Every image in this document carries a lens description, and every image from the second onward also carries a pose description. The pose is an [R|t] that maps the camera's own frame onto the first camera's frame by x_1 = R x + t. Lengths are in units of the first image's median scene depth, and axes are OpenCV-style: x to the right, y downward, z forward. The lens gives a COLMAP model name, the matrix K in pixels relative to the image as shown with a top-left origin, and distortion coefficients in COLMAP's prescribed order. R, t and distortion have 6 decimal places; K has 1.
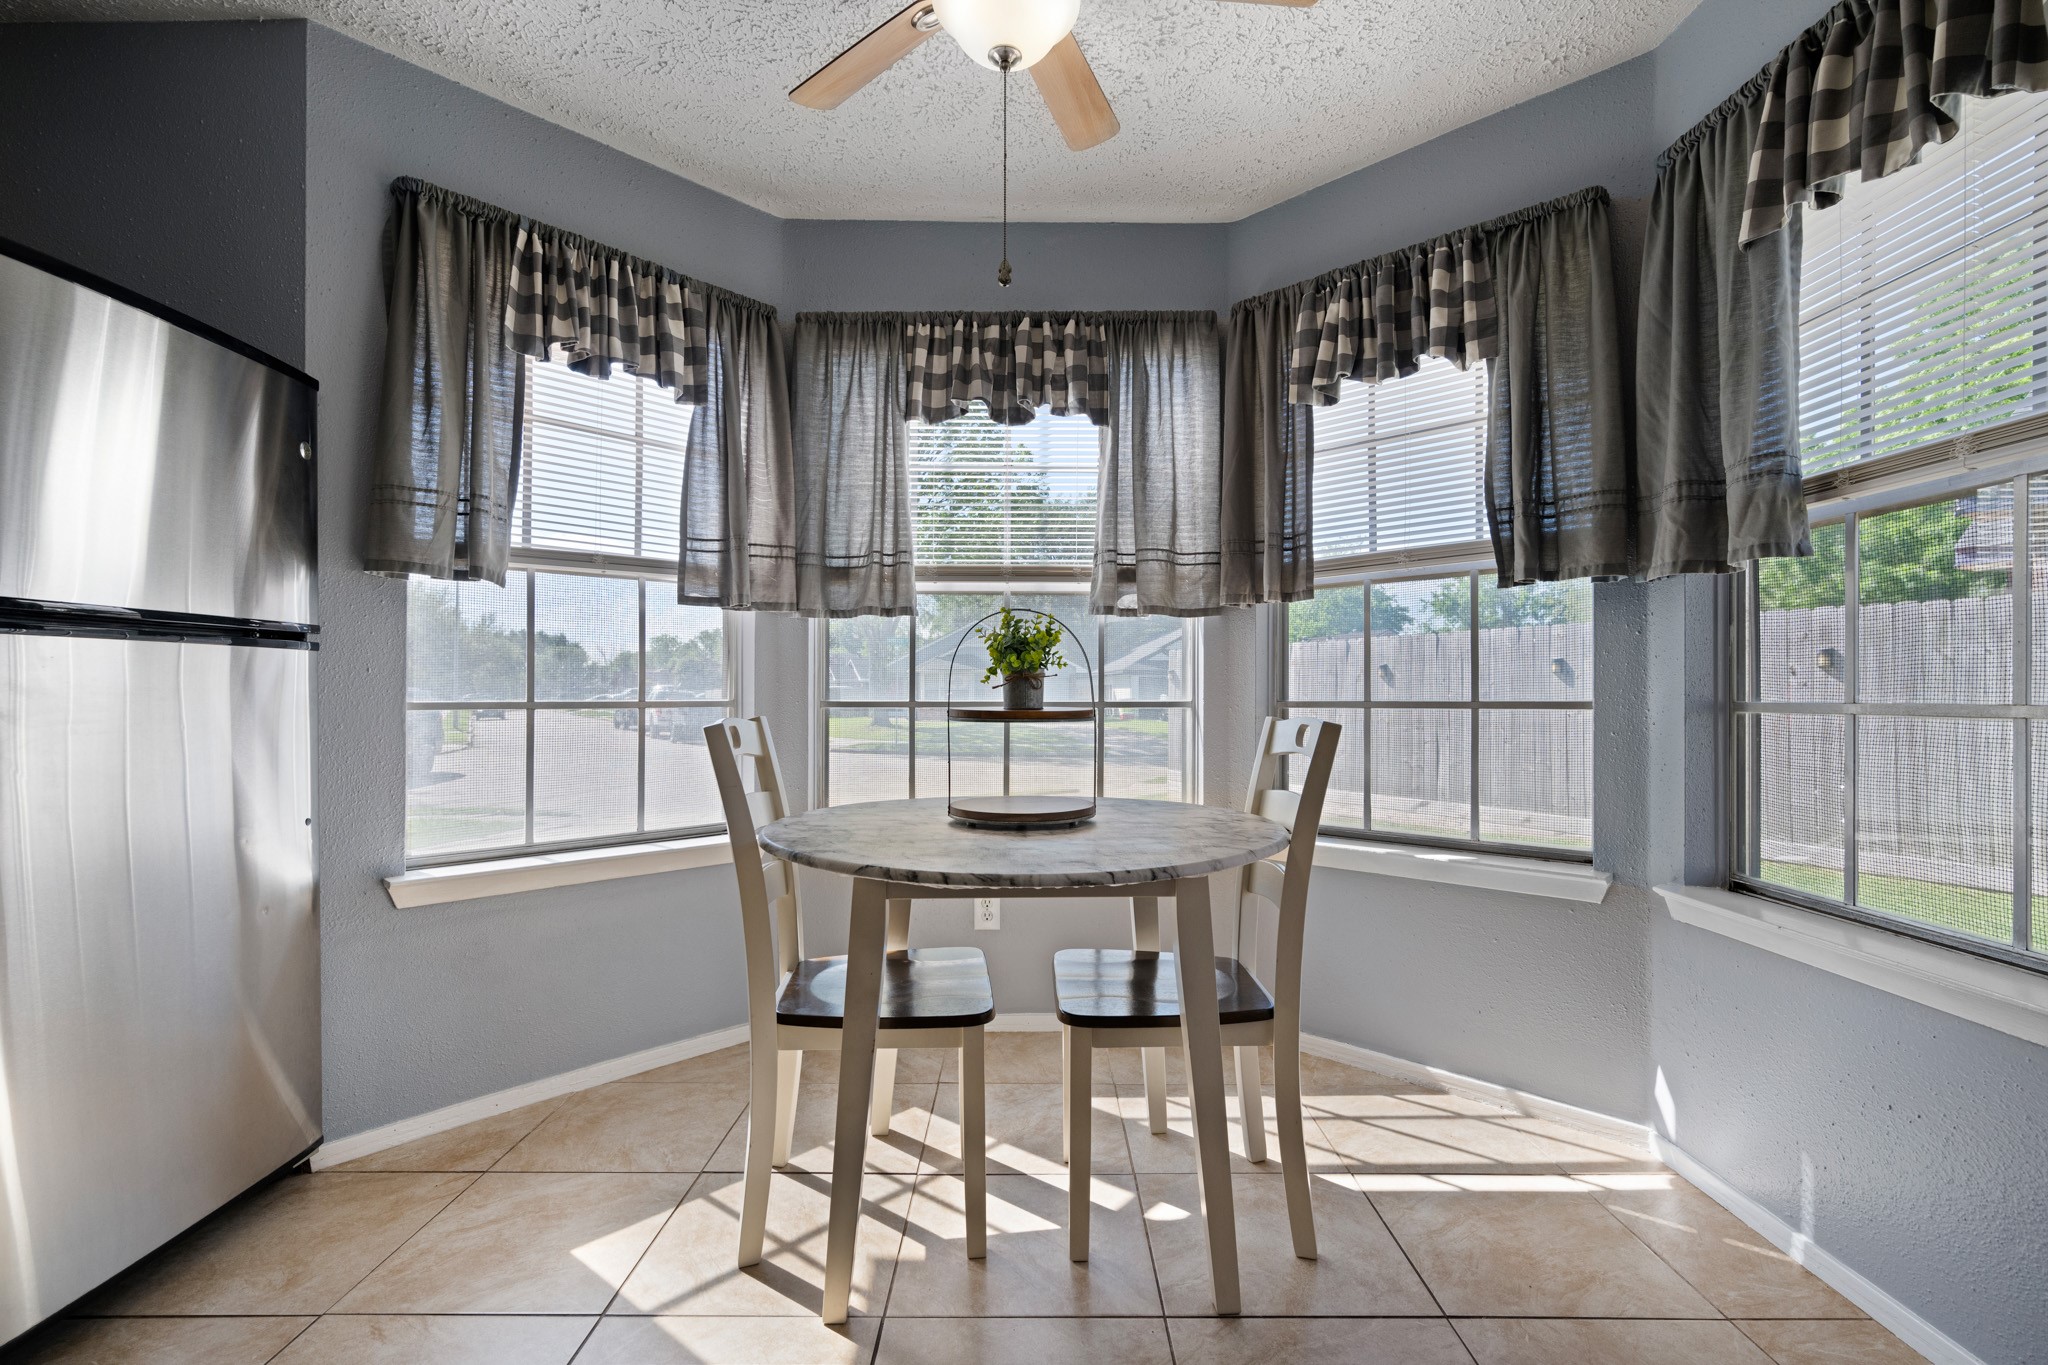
lens RADIAL K [[939.2, 0, 1024.0], [0, 939.2, 682.5], [0, 0, 1]] dist [0.000050, 0.000006]
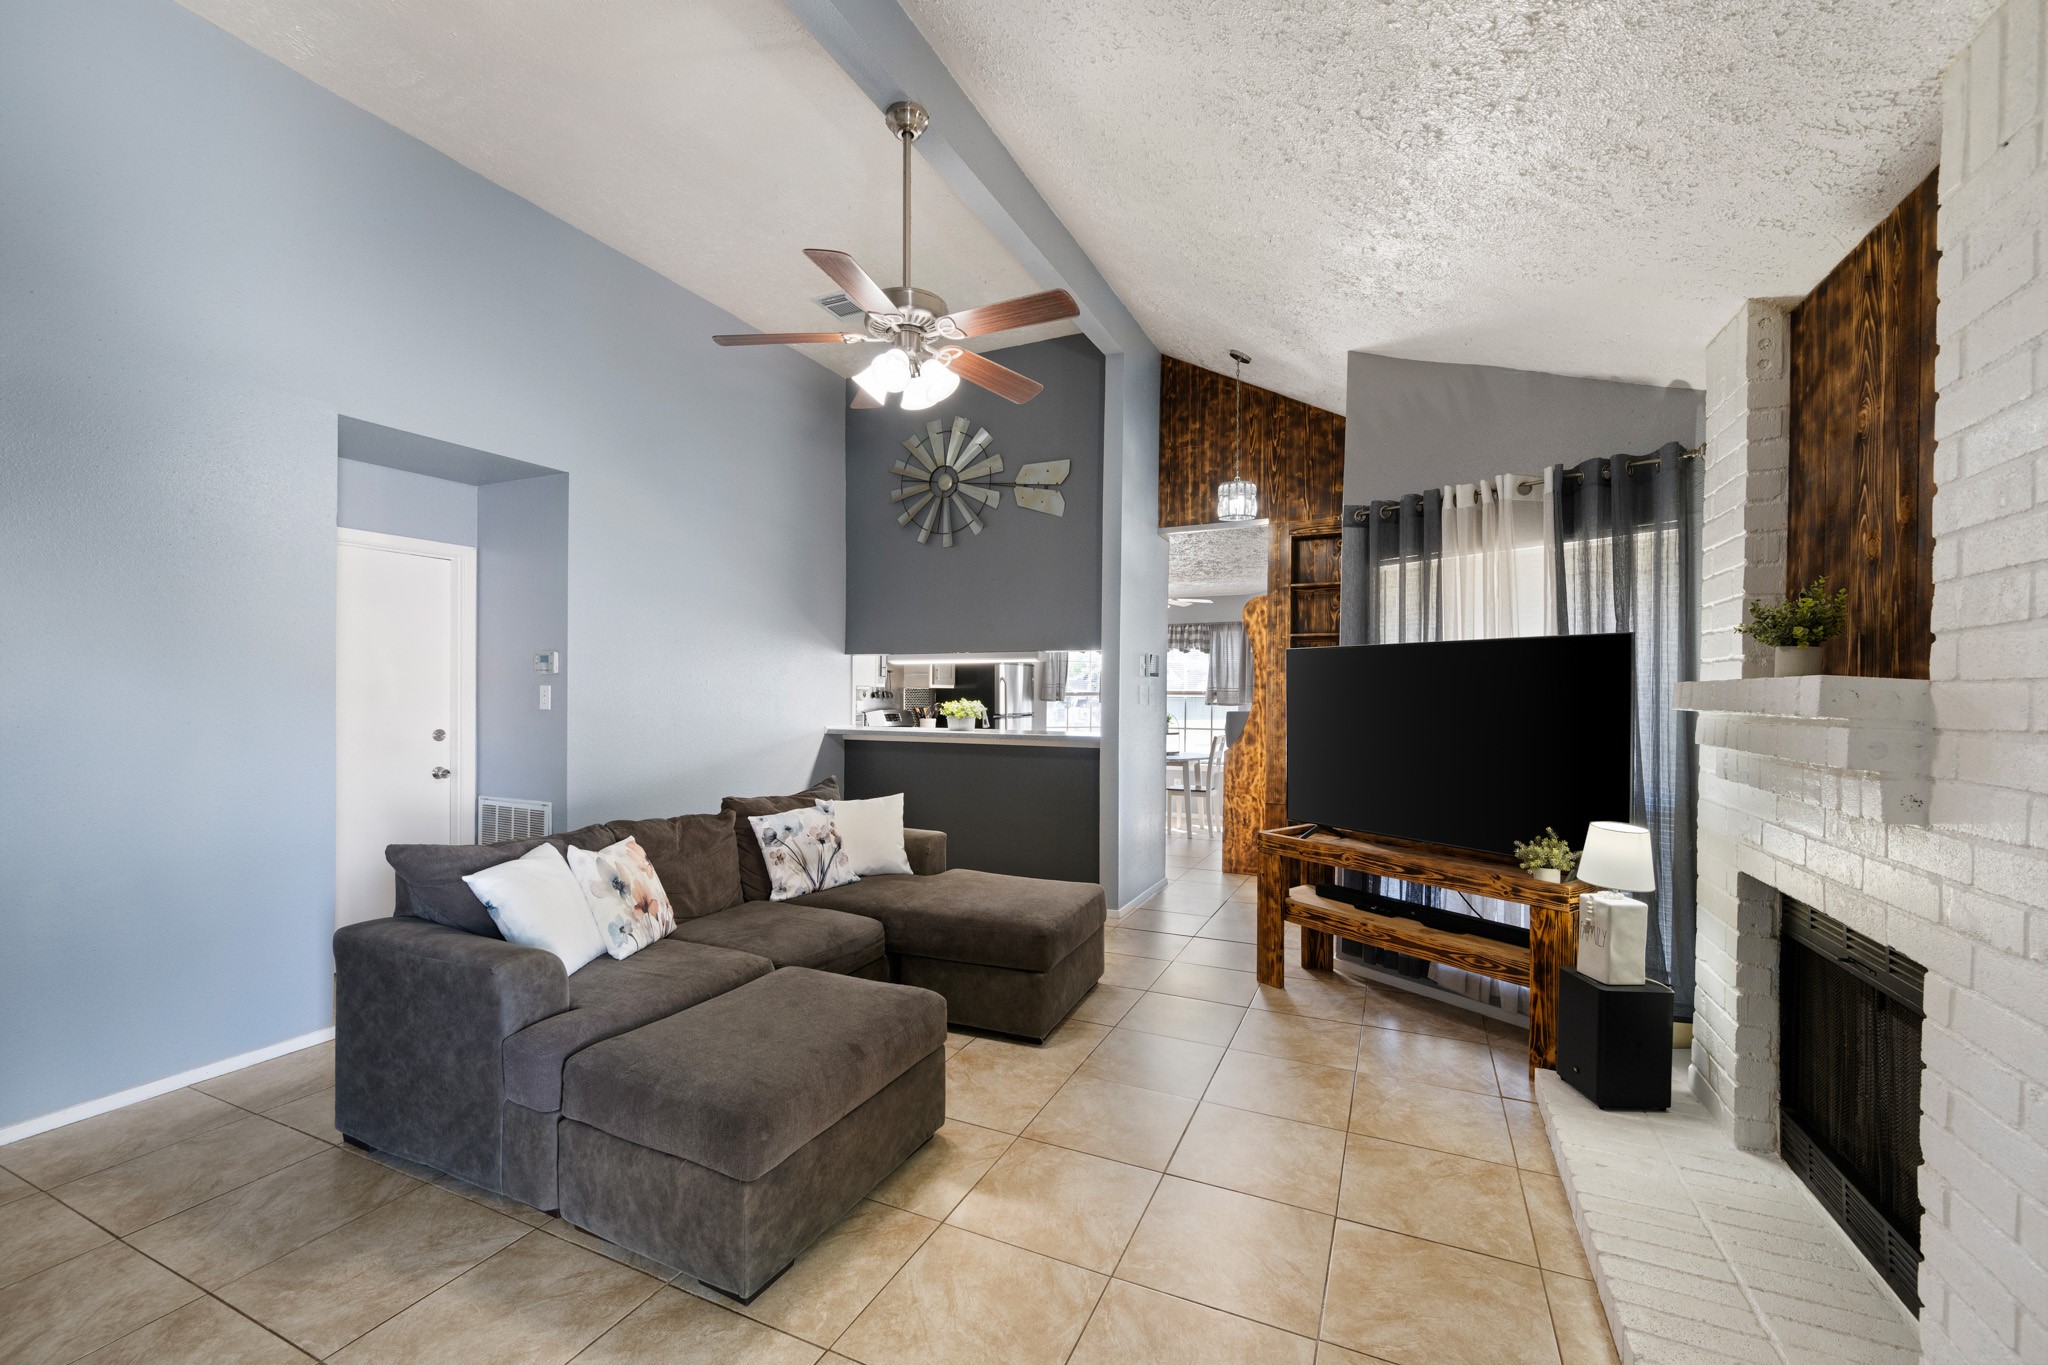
lens RADIAL K [[826.3, 0, 1024.0], [0, 826.3, 682.5], [0, 0, 1]] dist [0.000588, 0.000102]
pose [[0.907550, -0.001647, -0.419941, 0.801377], [0.001111, 0.999998, -0.001522, -0.159685], [0.419943, 0.000915, 0.907550, -2.276355]]
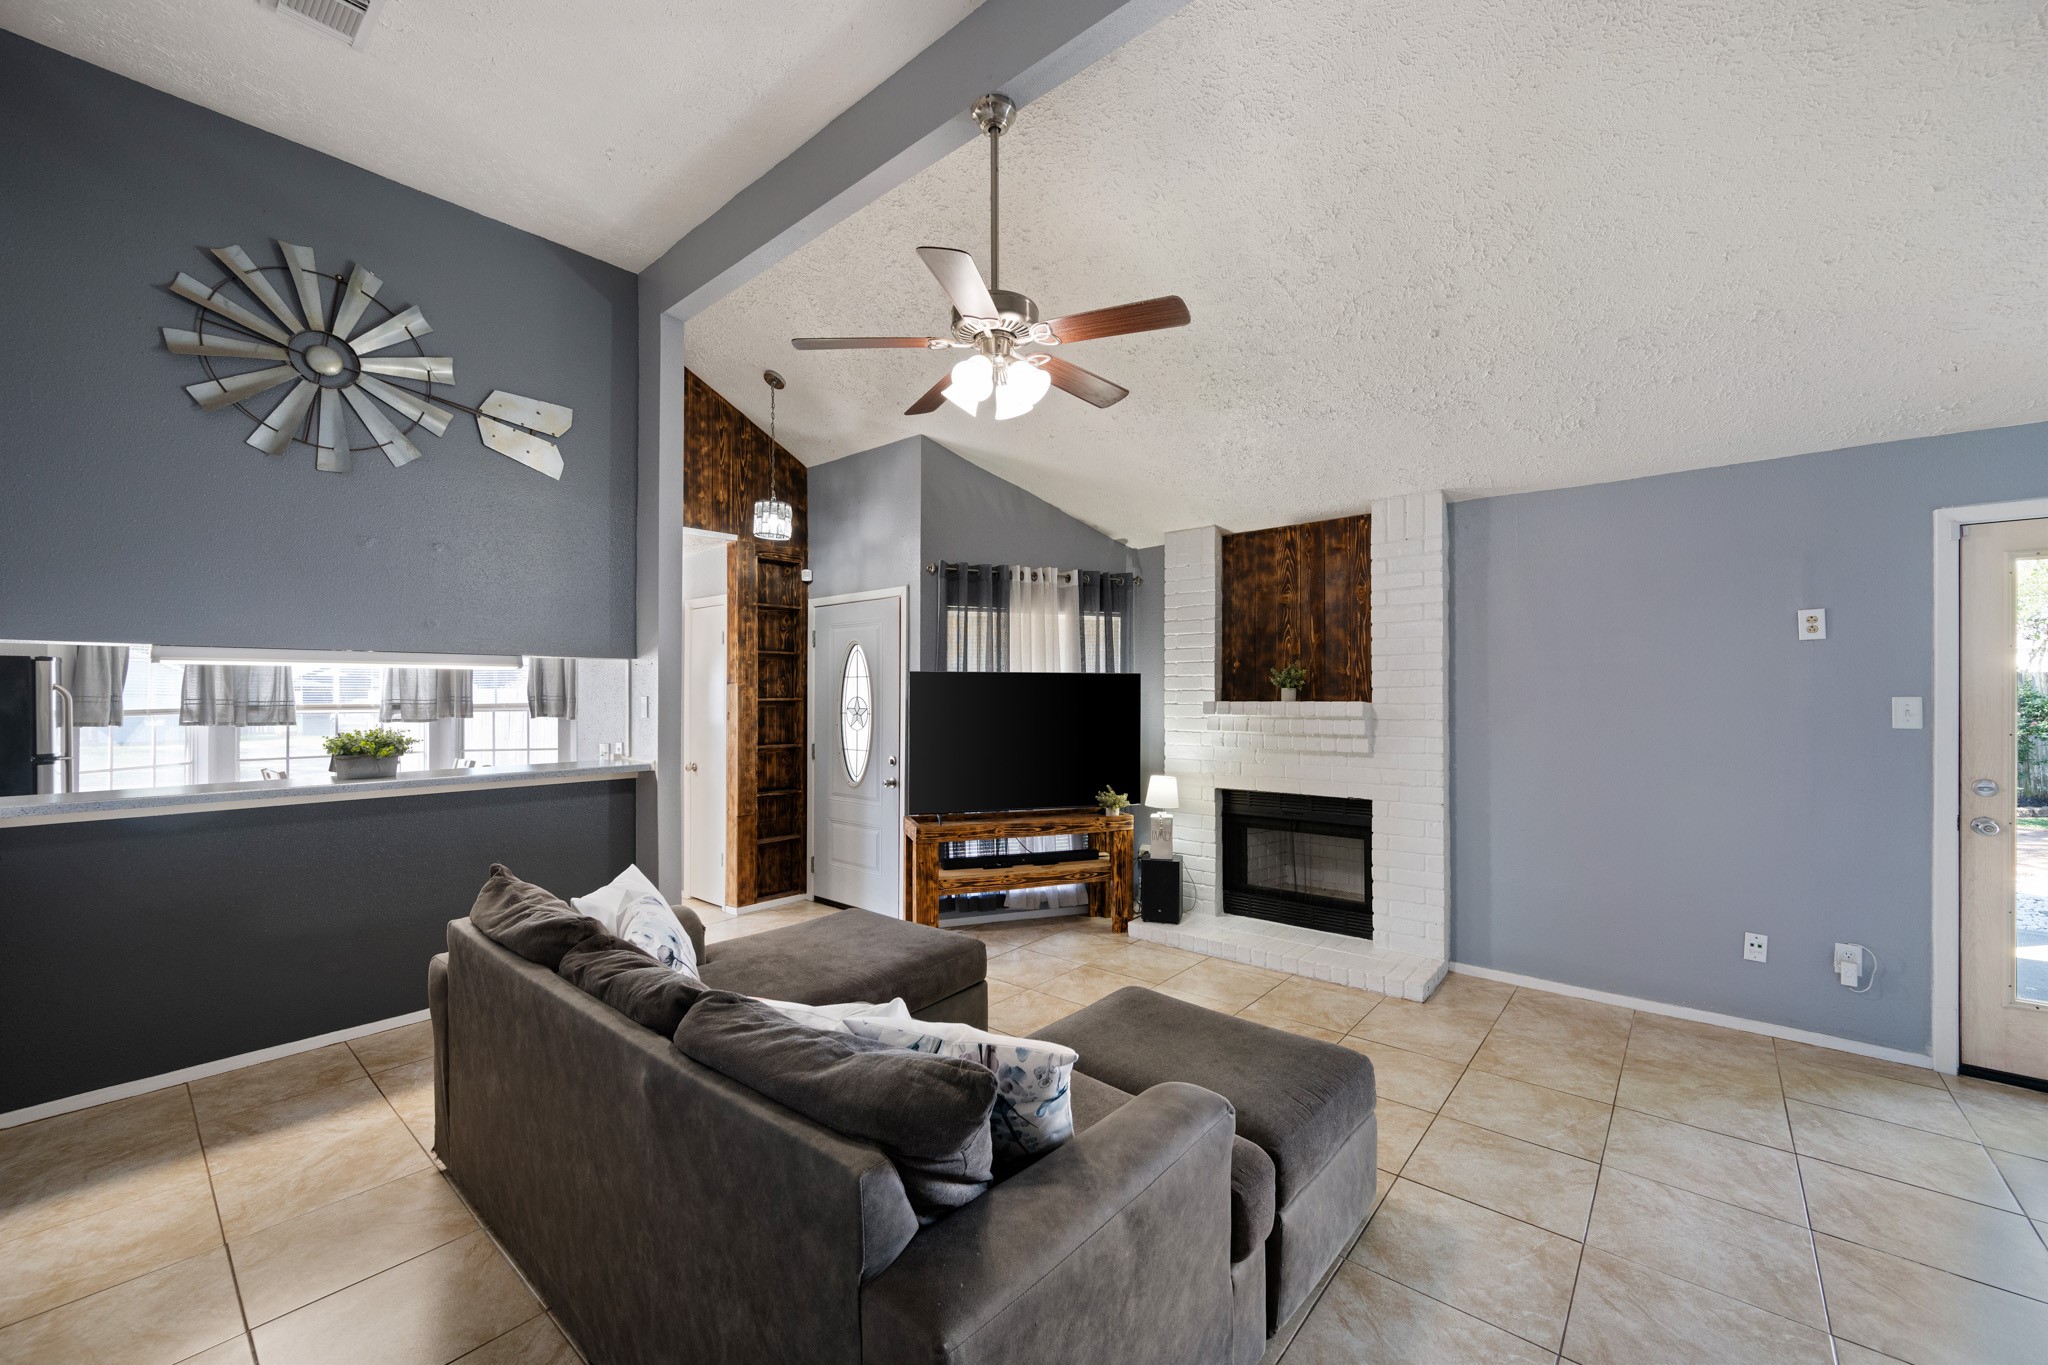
lens RADIAL K [[802.8, 0, 1024.0], [0, 802.8, 682.5], [0, 0, 1]] dist [0.002341, 0.000197]
pose [[0.648384, 0.009084, 0.761259, -0.515351], [-0.005866, 0.999959, -0.006936, -0.187316], [-0.761291, 0.000032, 0.648410, -2.033588]]
